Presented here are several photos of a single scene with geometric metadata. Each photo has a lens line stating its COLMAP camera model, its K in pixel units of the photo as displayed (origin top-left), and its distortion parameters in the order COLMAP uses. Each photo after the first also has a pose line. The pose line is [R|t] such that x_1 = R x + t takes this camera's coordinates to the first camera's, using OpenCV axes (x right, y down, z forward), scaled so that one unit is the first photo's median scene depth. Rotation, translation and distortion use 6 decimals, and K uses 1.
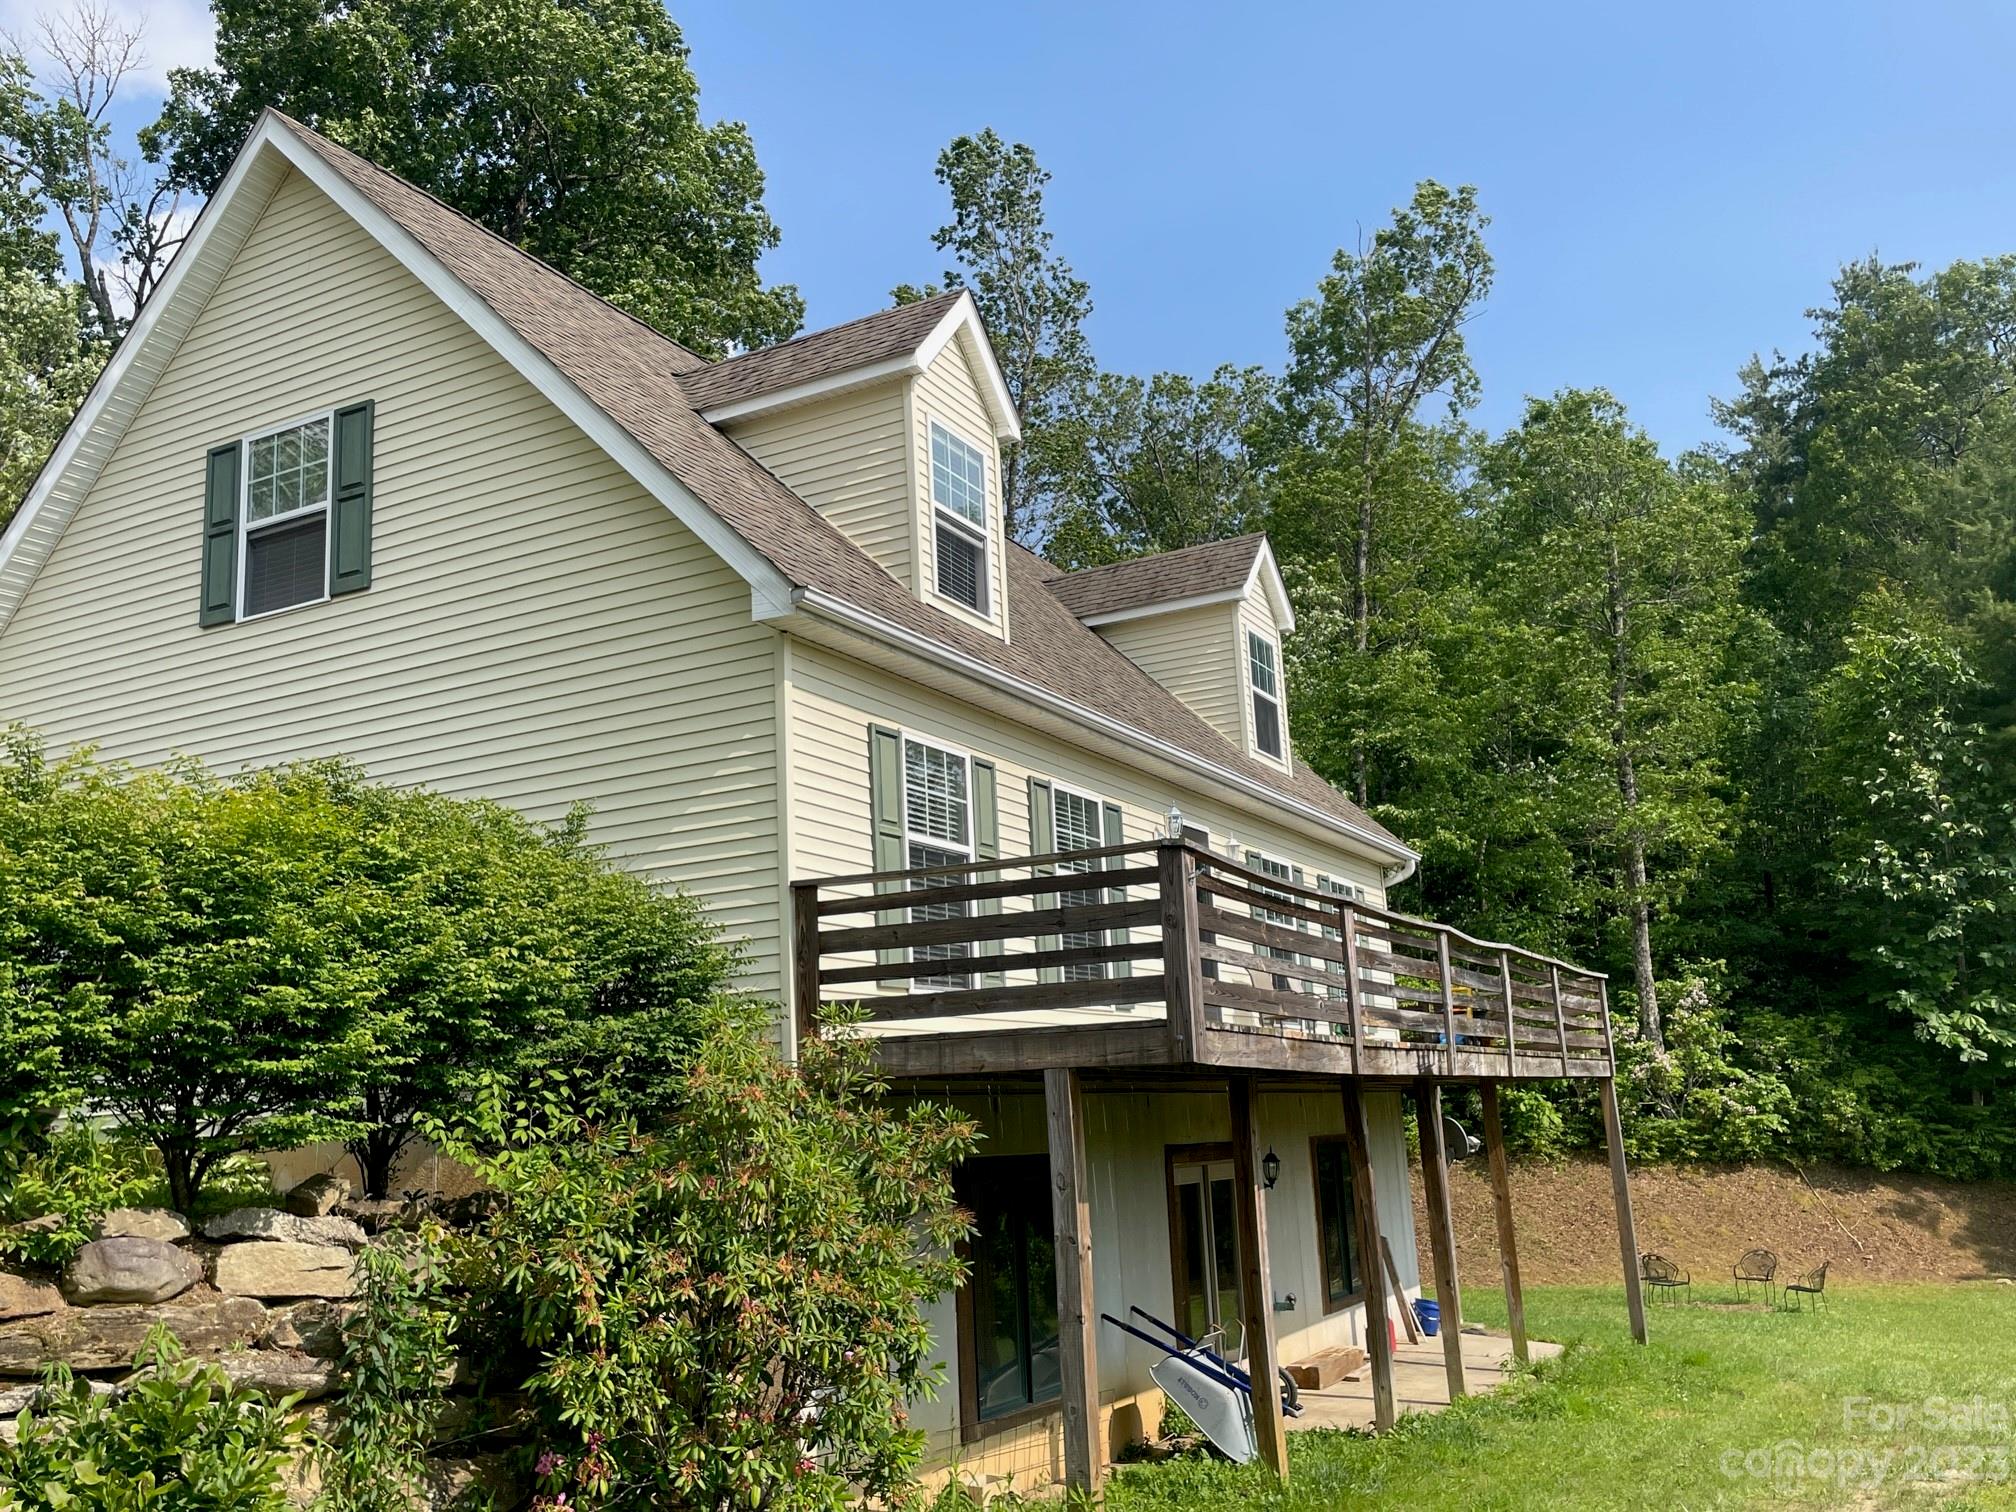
lens RADIAL K [[1699.4, 0, 1008.0], [0, 1699.4, 756.0], [0, 0, 1]] dist [0.058091, 0.001635]
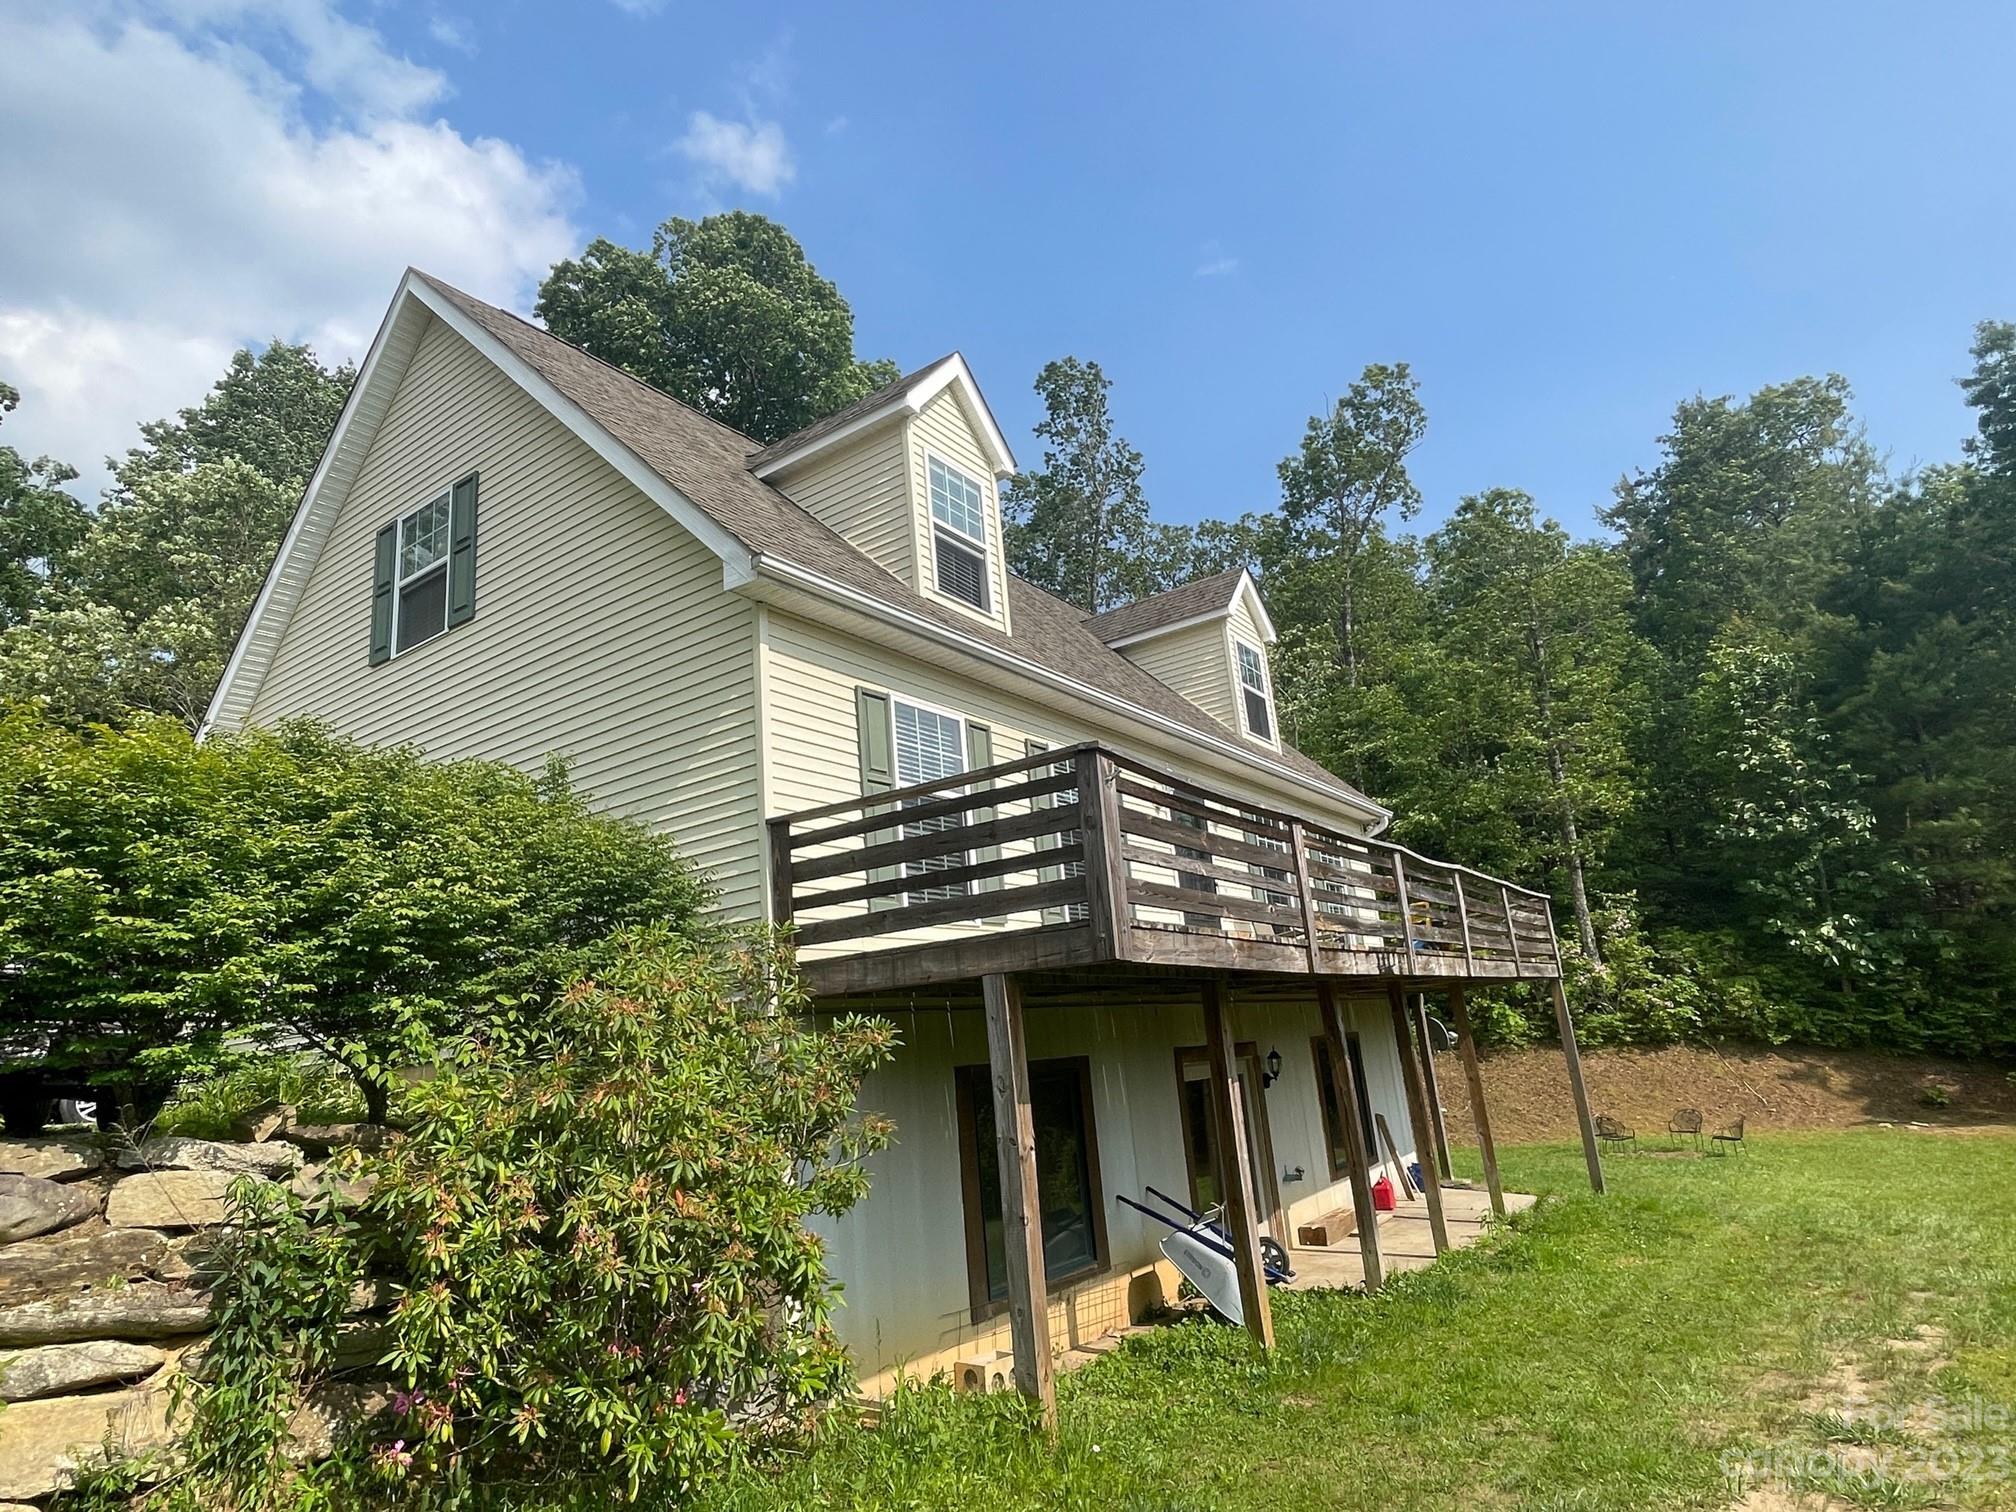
lens RADIAL K [[1126.7, 0, 1008.0], [0, 1126.7, 756.0], [0, 0, 1]] dist [0.001667, 0.001544]
pose [[0.992165, -0.068794, -0.104285, 0.079263], [0.064710, 0.997018, -0.042052, 0.054554], [0.106867, 0.034974, 0.993658, 0.214685]]
